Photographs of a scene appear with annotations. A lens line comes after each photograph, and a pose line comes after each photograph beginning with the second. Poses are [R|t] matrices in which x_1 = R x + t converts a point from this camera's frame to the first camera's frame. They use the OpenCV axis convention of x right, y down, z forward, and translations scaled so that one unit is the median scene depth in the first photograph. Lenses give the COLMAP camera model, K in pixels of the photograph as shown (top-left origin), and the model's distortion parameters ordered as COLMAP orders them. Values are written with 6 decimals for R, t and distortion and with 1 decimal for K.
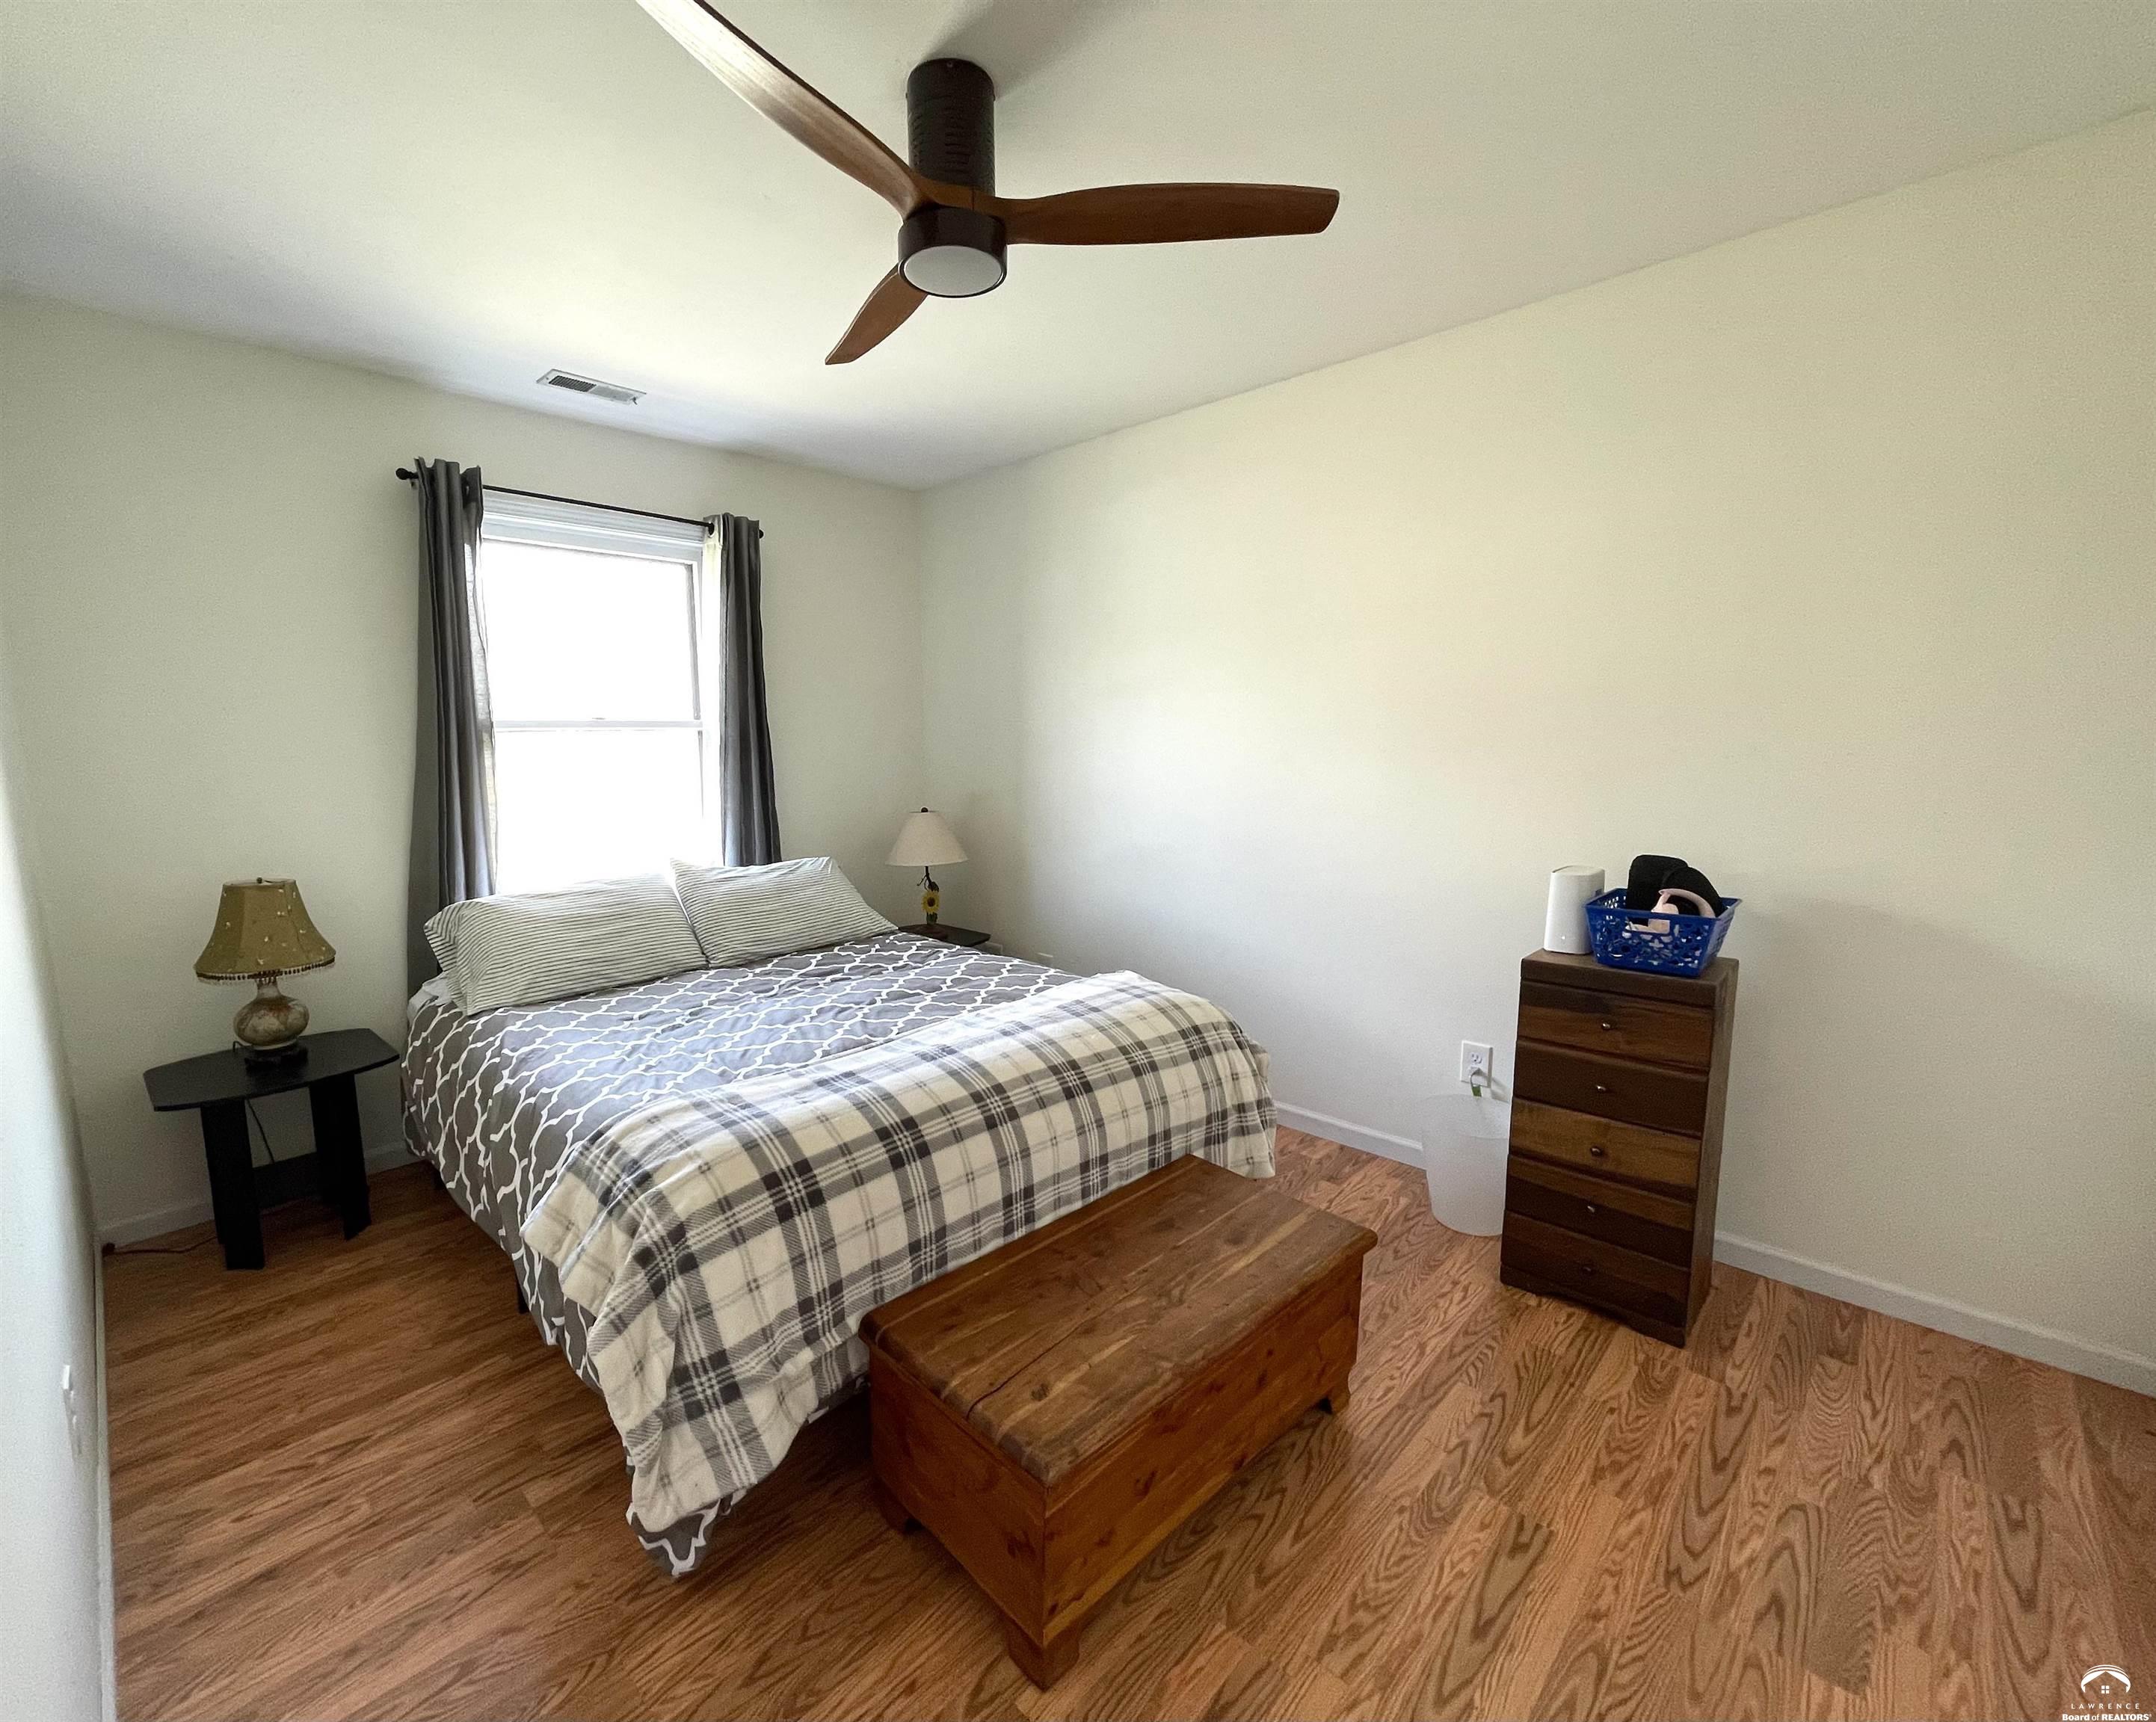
lens RADIAL K [[860.5, 0, 1063.2], [0, 860.5, 856.5], [0, 0, 1]] dist [0.003903, 0.000184]
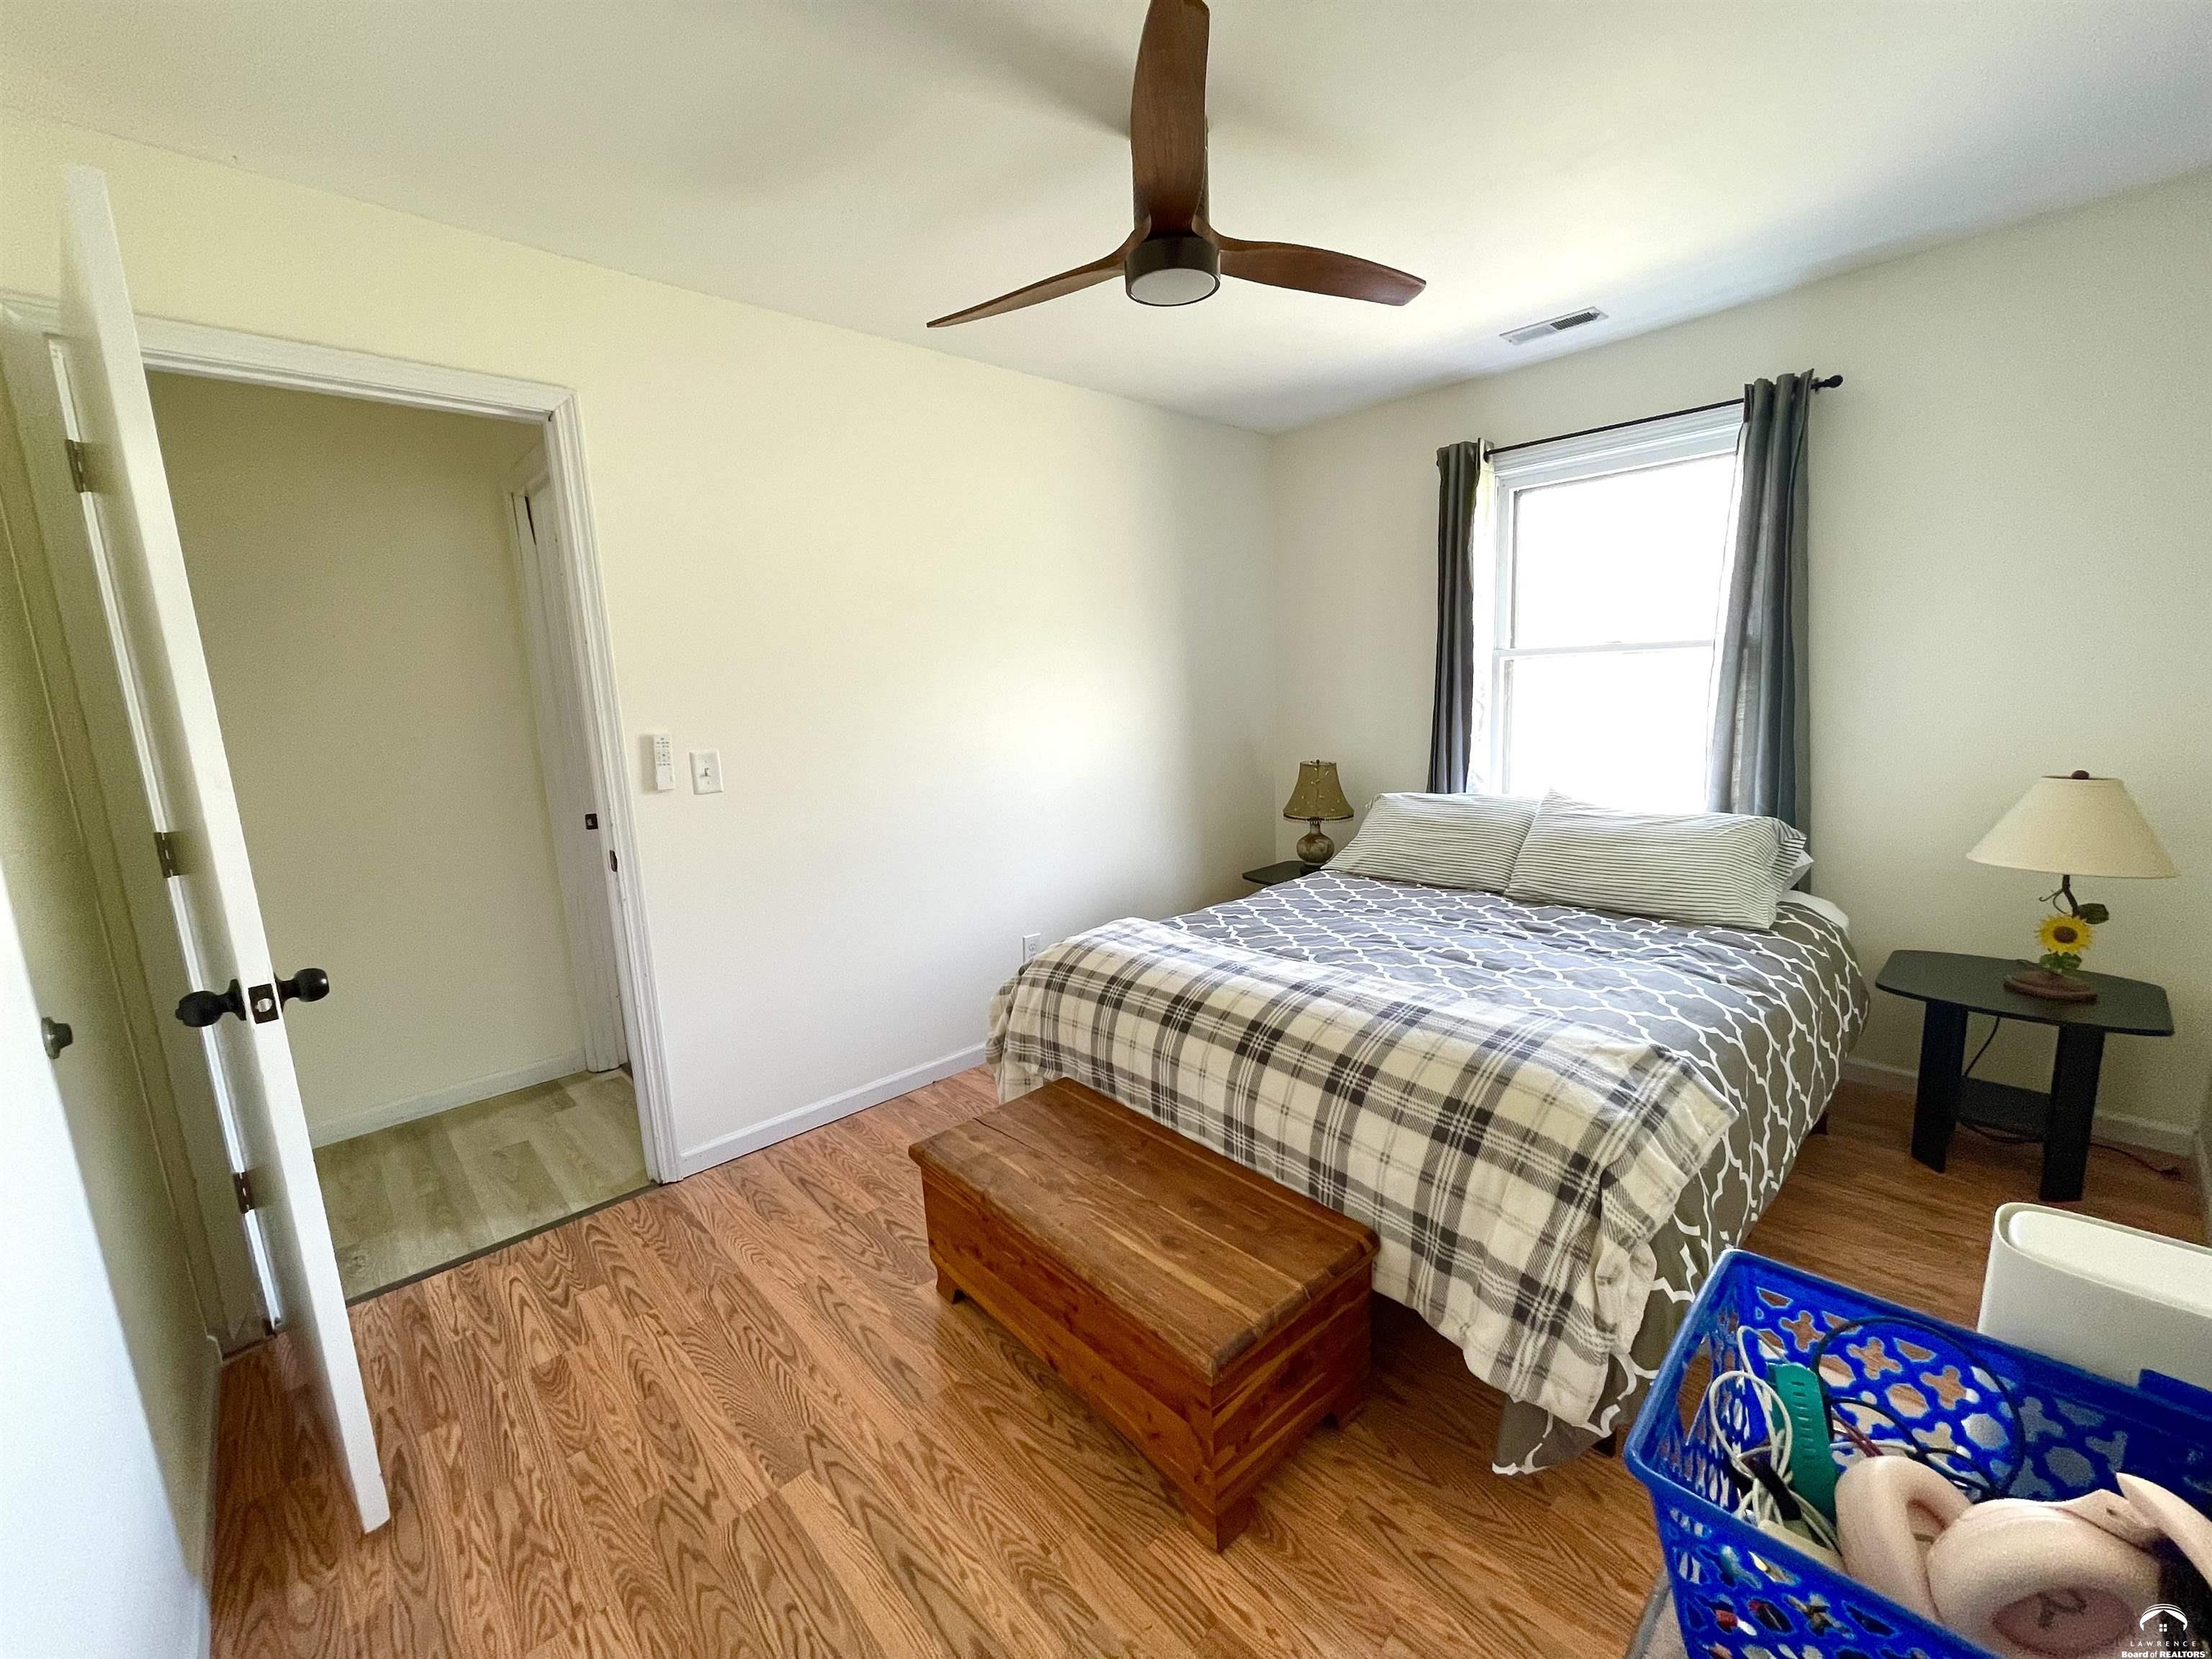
lens RADIAL K [[890.4, 0, 1106.3], [0, 890.4, 826.5], [0, 0, 1]] dist [-0.001063, 0.000146]
pose [[-0.010497, 0.176834, -0.984185, 0.920415], [-0.094292, 0.979678, 0.177030, -0.137819], [0.995489, 0.094659, 0.006390, 0.759155]]
